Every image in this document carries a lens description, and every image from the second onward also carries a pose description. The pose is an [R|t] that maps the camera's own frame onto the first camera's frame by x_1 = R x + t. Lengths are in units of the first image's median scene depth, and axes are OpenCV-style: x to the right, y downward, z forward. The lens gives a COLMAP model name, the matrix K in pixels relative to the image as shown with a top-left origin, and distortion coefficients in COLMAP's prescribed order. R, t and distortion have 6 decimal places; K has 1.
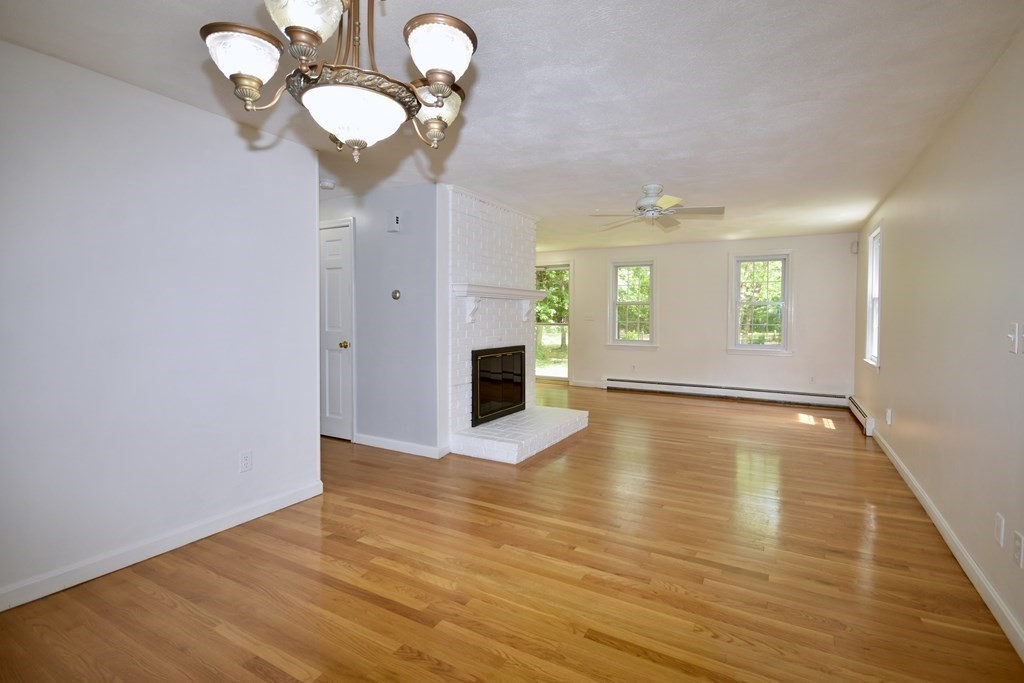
lens RADIAL K [[467.7, 0, 543.1], [0, 467.7, 320.0], [0, 0, 1]] dist [0.001115, 0.000127]
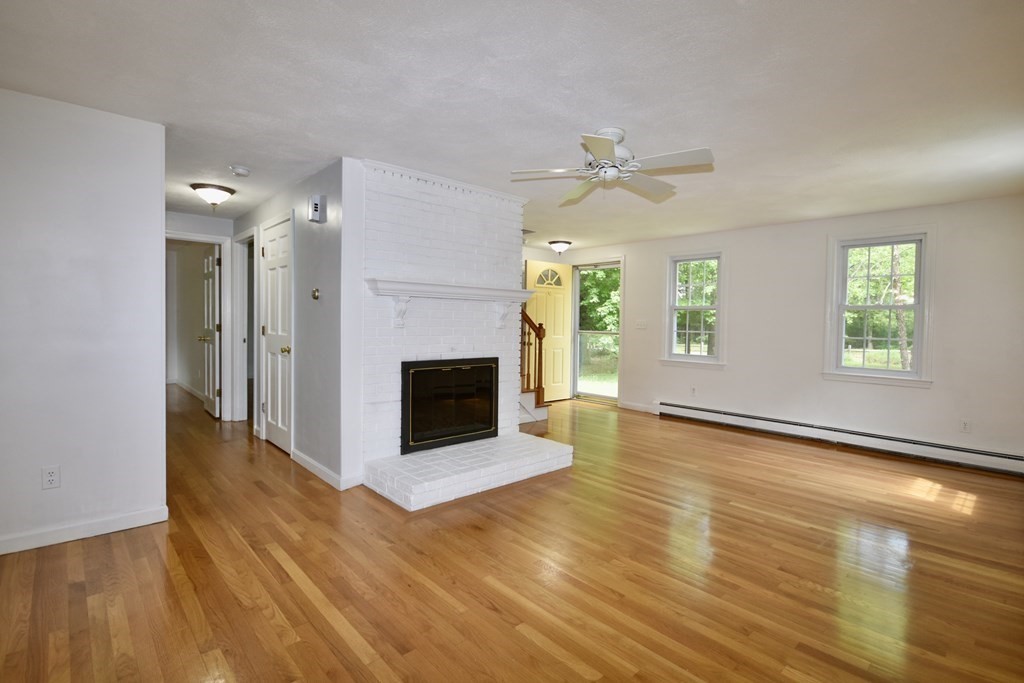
lens RADIAL K [[482.2, 0, 506.4], [0, 482.2, 328.2], [0, 0, 1]] dist [-0.000369, -0.000961]
pose [[0.943836, 0.015006, -0.330072, 0.291034], [-0.014865, 0.999885, 0.002952, 0.001197], [0.330079, 0.002121, 0.943951, 0.253452]]
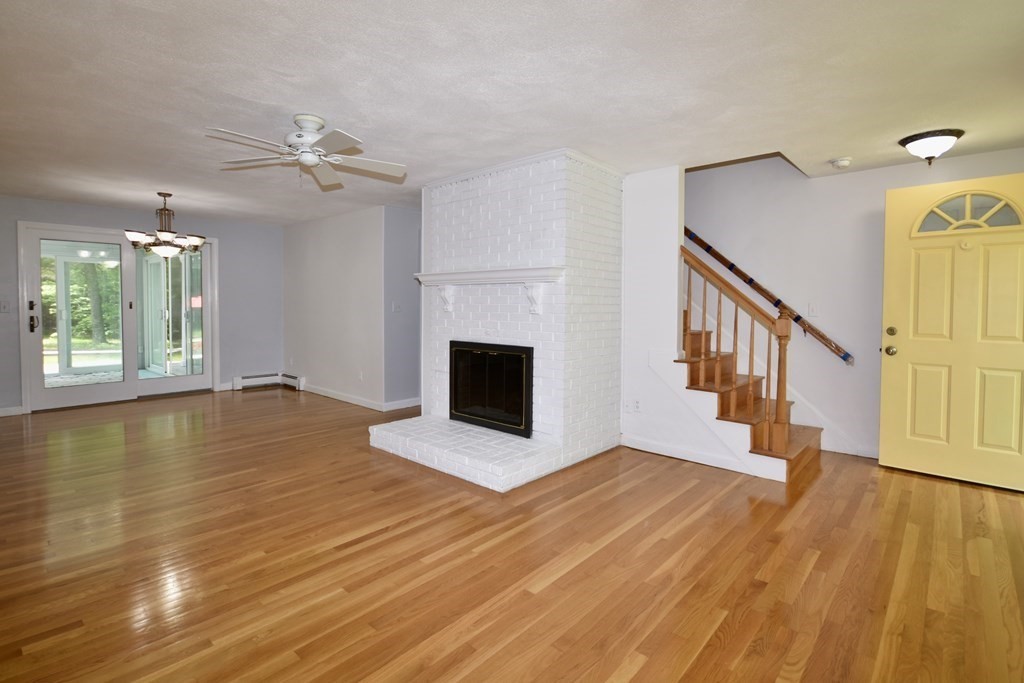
lens RADIAL K [[482.2, 0, 506.4], [0, 482.2, 328.2], [0, 0, 1]] dist [-0.000369, -0.000961]
pose [[-0.245076, 0.028001, -0.969099, 0.771353], [-0.023993, 0.999102, 0.034936, 0.001148], [0.969207, 0.031814, -0.244184, 1.321735]]
